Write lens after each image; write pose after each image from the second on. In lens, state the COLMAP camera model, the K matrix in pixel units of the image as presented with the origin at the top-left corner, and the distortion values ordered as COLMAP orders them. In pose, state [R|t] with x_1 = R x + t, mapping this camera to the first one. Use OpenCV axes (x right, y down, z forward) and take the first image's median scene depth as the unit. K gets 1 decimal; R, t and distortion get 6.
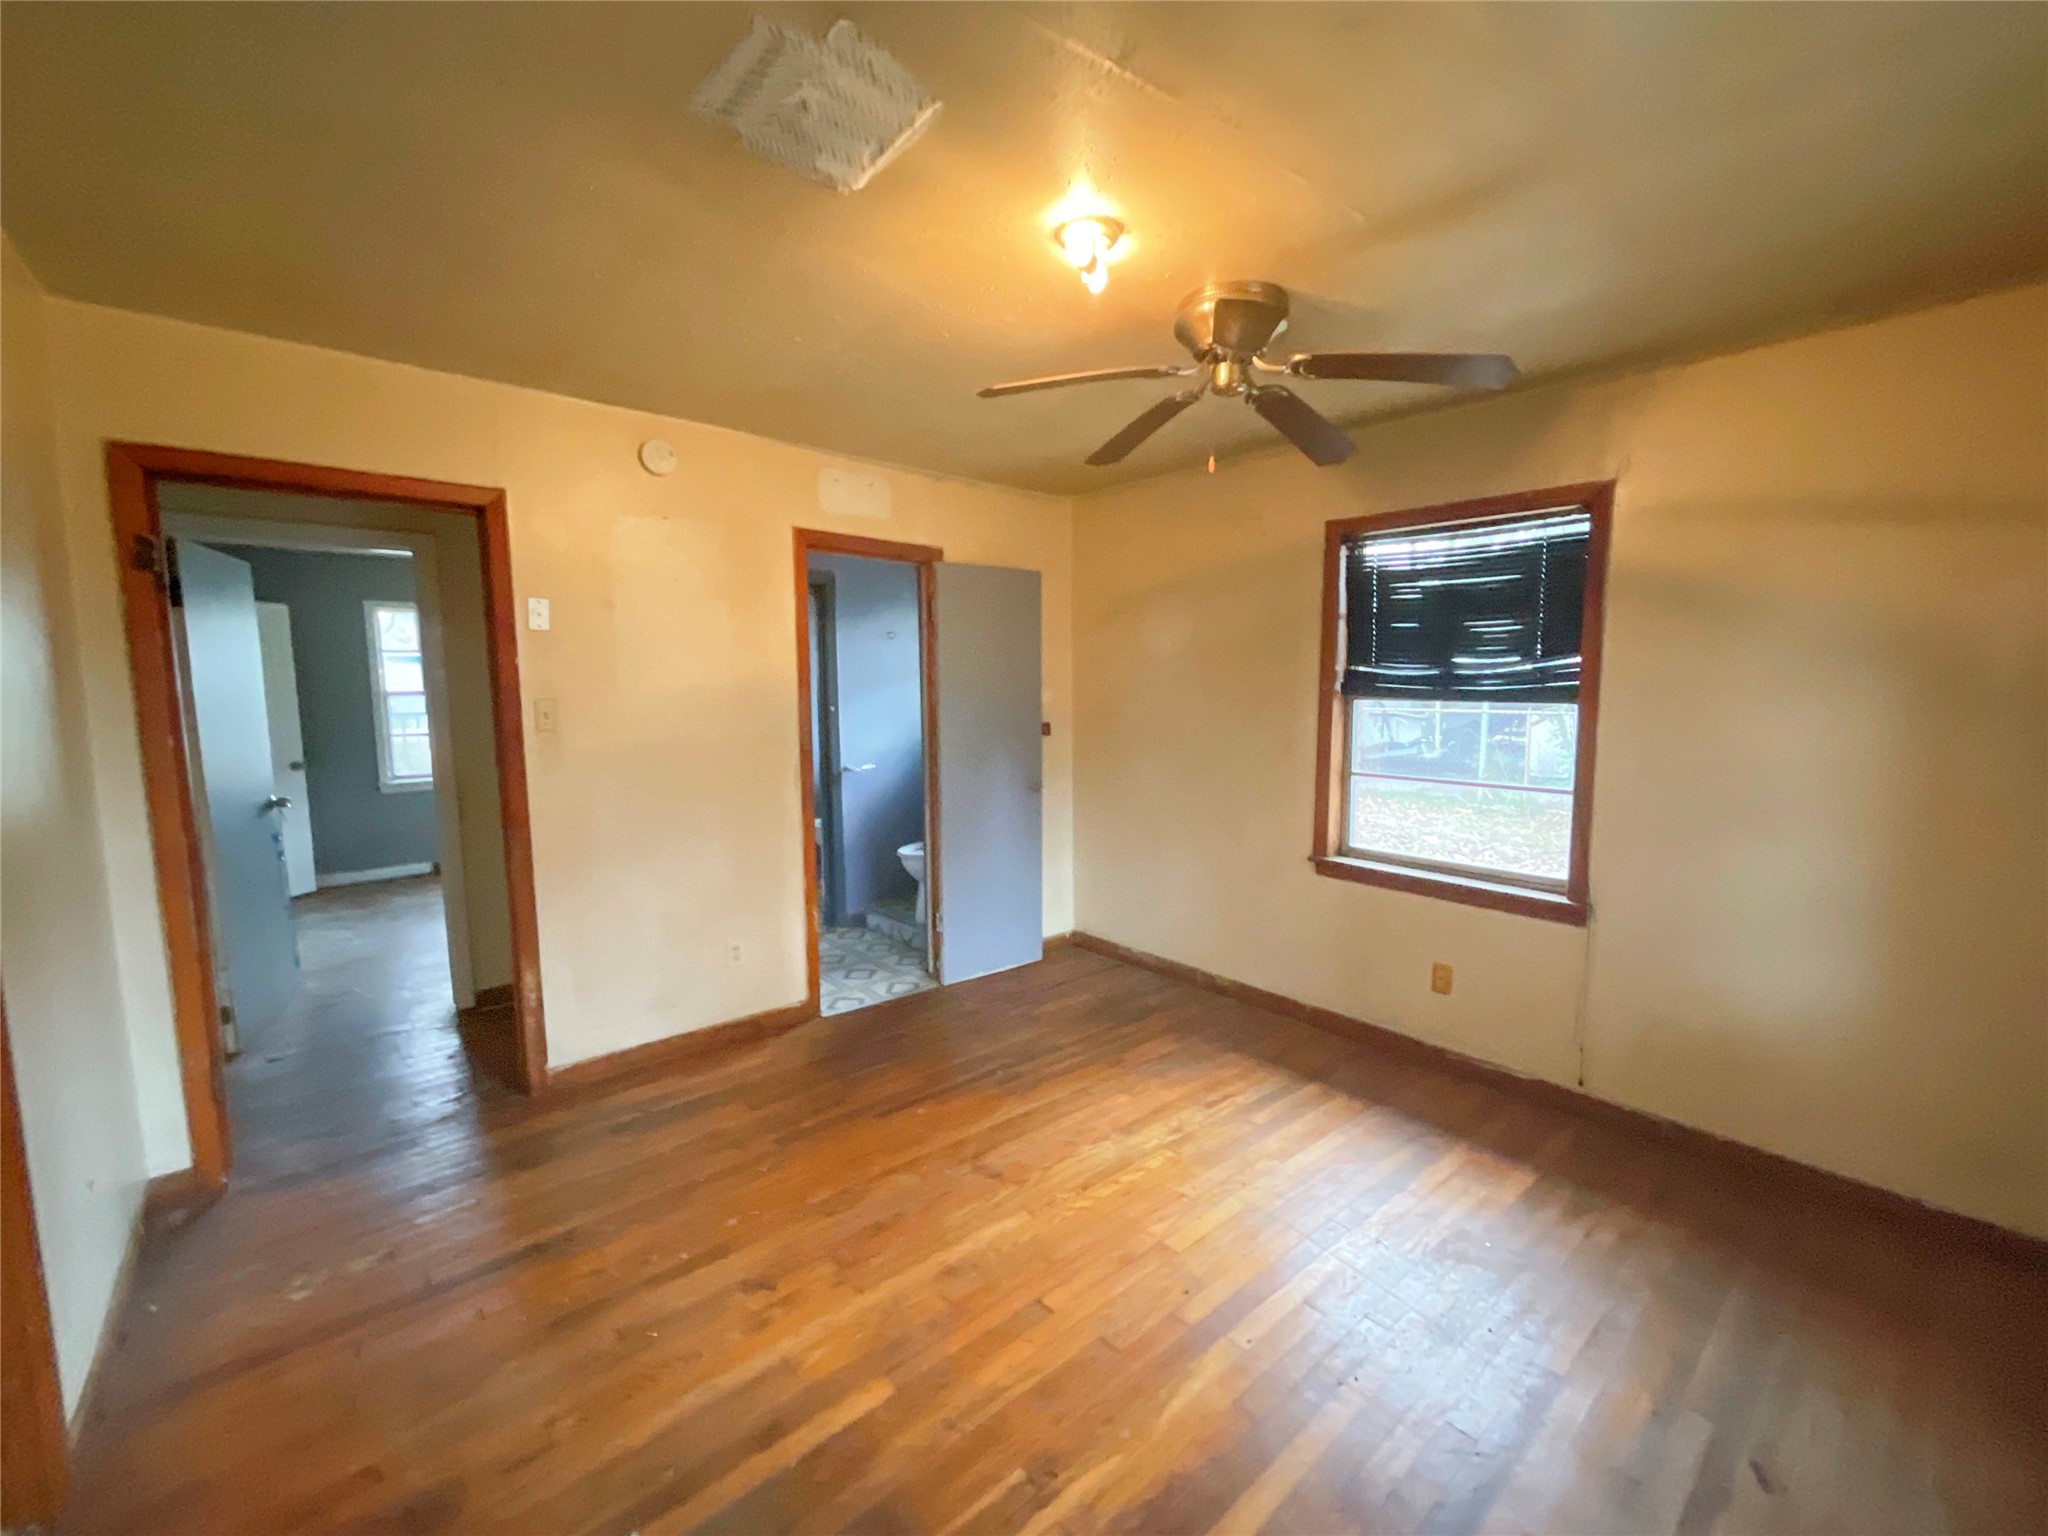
lens RADIAL K [[849.7, 0, 1025.9], [0, 849.7, 771.9], [0, 0, 1]] dist [-0.000313, -0.000728]
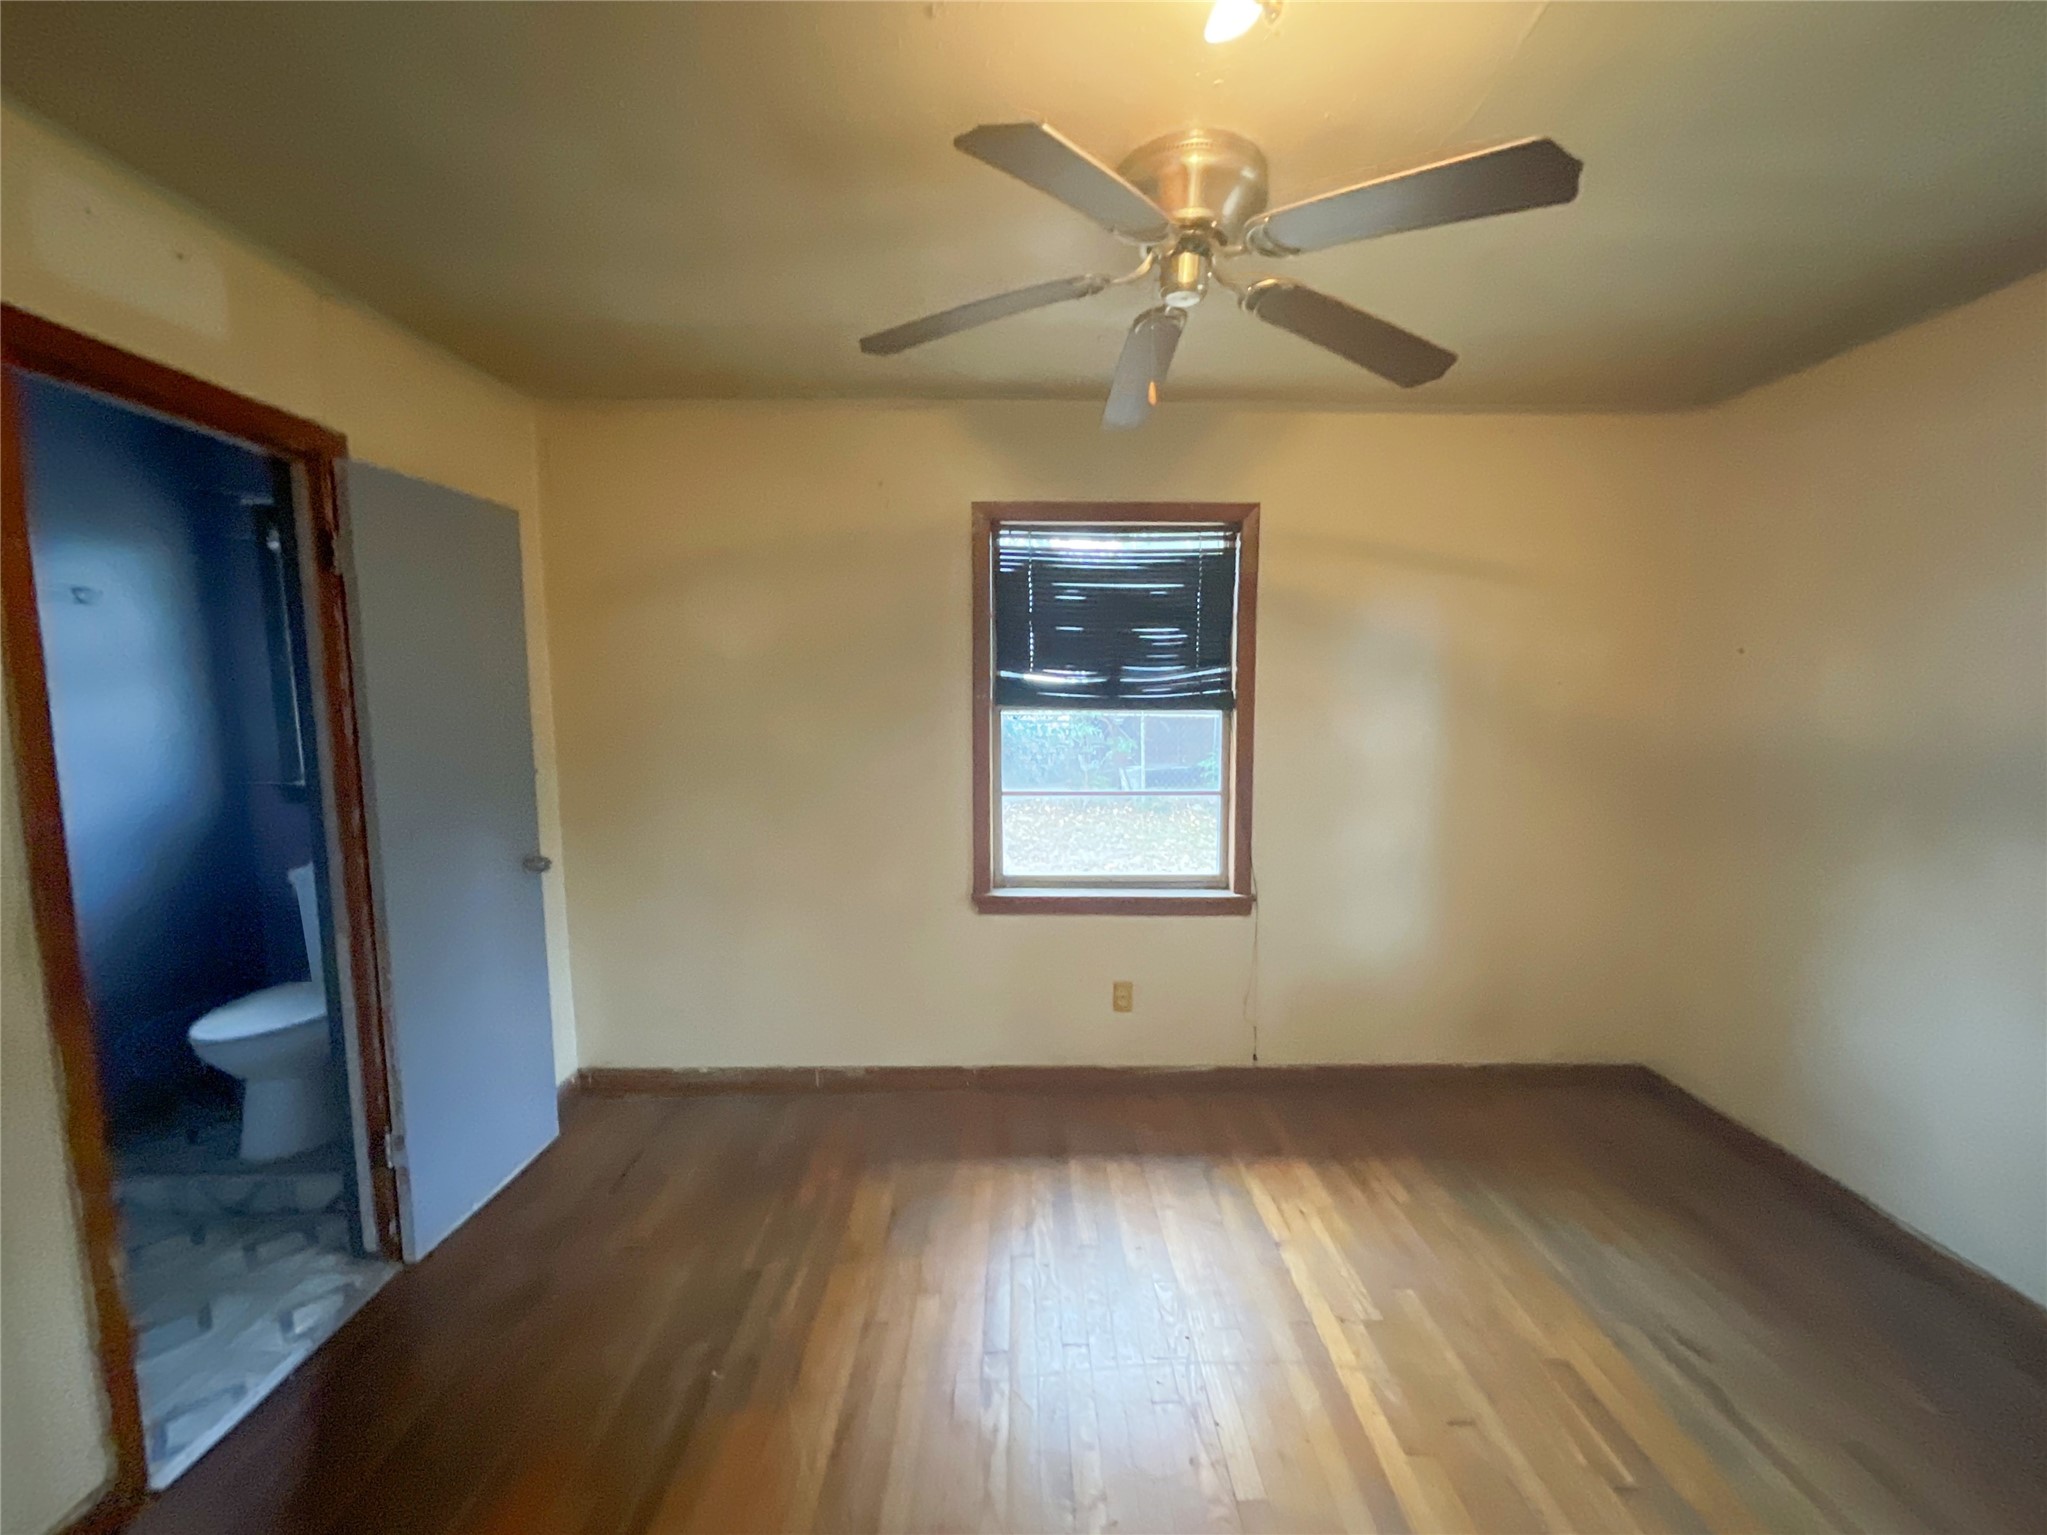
lens RADIAL K [[849.3, 0, 1025.4], [0, 849.3, 771.4], [0, 0, 1]] dist [-0.000313, -0.000728]
pose [[0.640352, -0.082012, 0.763690, -0.299336], [0.082160, 0.995892, 0.038057, -0.057710], [-0.763674, 0.038374, 0.644460, 0.451724]]
